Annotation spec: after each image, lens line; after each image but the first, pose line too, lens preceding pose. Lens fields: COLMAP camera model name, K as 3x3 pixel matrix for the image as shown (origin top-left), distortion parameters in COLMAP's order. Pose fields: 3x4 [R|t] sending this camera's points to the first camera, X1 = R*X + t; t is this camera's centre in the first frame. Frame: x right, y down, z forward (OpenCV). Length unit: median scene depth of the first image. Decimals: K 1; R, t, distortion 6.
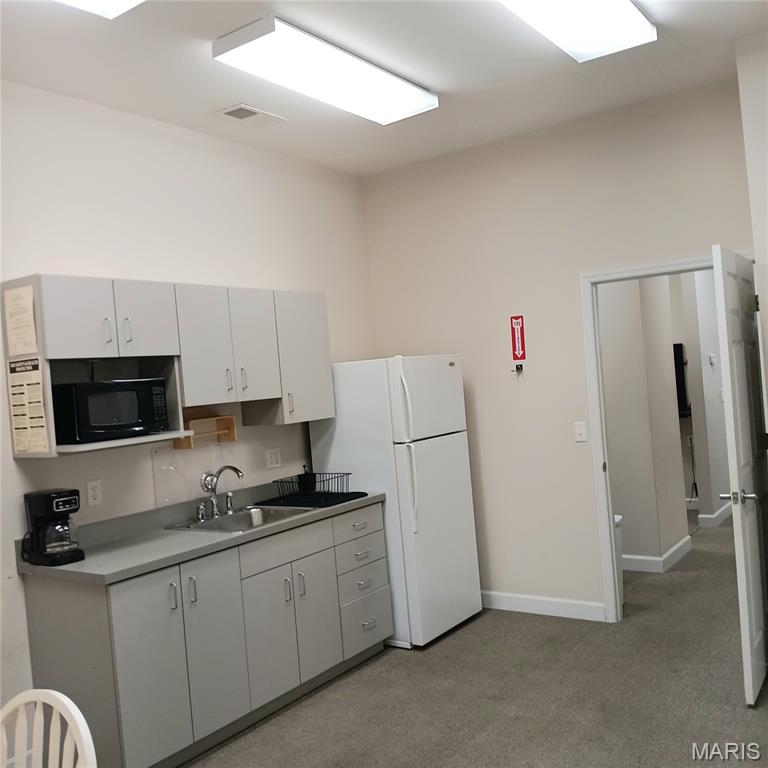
lens RADIAL K [[779.9, 0, 384.0], [0, 779.9, 384.0], [0, 0, 1]] dist [0.122835, -0.281462]
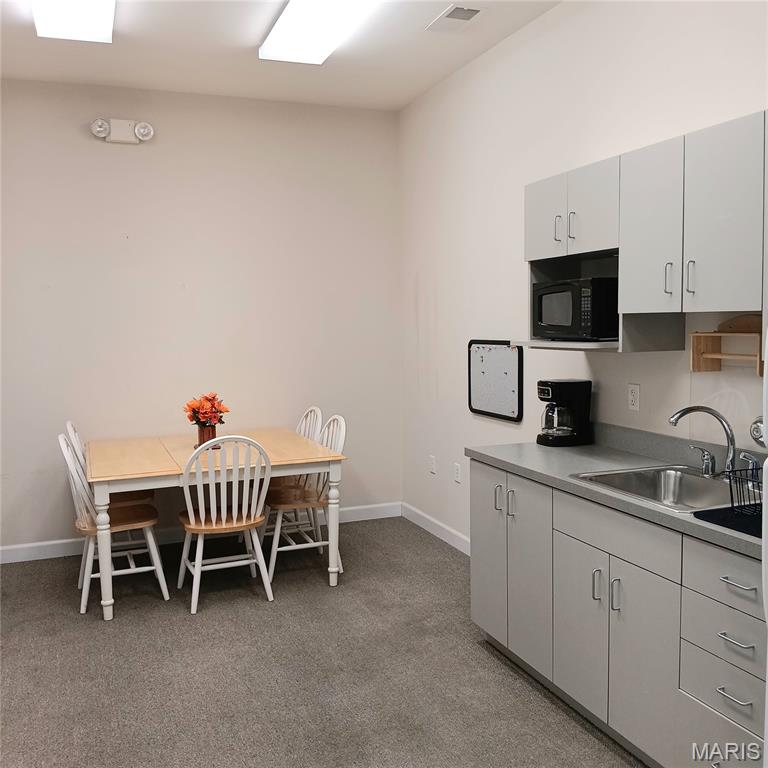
lens RADIAL K [[779.9, 0, 384.0], [0, 779.9, 384.0], [0, 0, 1]] dist [0.122835, -0.281462]
pose [[-0.549235, 0.152346, -0.821664, 0.532852], [0.047284, 0.987332, 0.151457, -0.032318], [0.834329, 0.044334, -0.549481, 1.207112]]
